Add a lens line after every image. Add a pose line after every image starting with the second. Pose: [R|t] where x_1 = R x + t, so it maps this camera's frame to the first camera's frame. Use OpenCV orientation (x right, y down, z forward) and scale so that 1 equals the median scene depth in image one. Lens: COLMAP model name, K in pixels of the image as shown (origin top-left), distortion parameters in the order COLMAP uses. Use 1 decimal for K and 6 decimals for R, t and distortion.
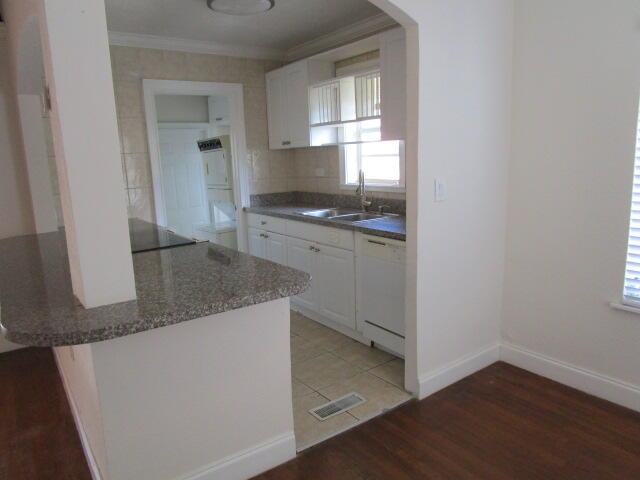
lens RADIAL K [[458.9, 0, 320.0], [0, 458.9, 240.0], [0, 0, 1]] dist [-0.032990, -0.001402]
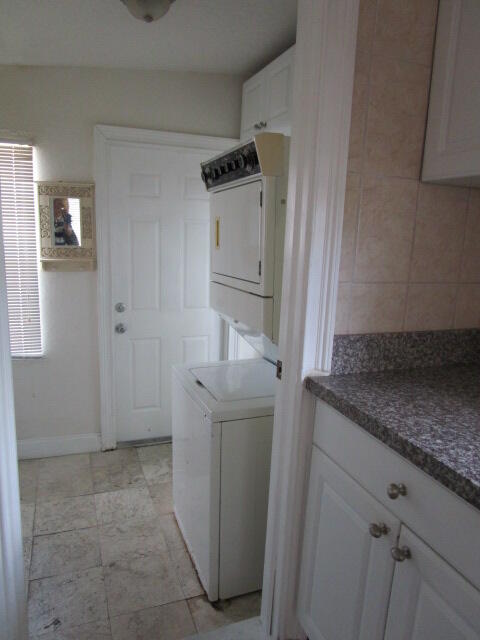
lens RADIAL K [[452.3, 0, 240.0], [0, 452.3, 320.0], [0, 0, 1]] dist [-0.003661, -0.001092]
pose [[0.961113, 0.120552, -0.248455, -0.136808], [-0.121344, 0.992536, 0.012183, -0.100573], [0.248069, 0.018440, 0.968567, 0.692968]]
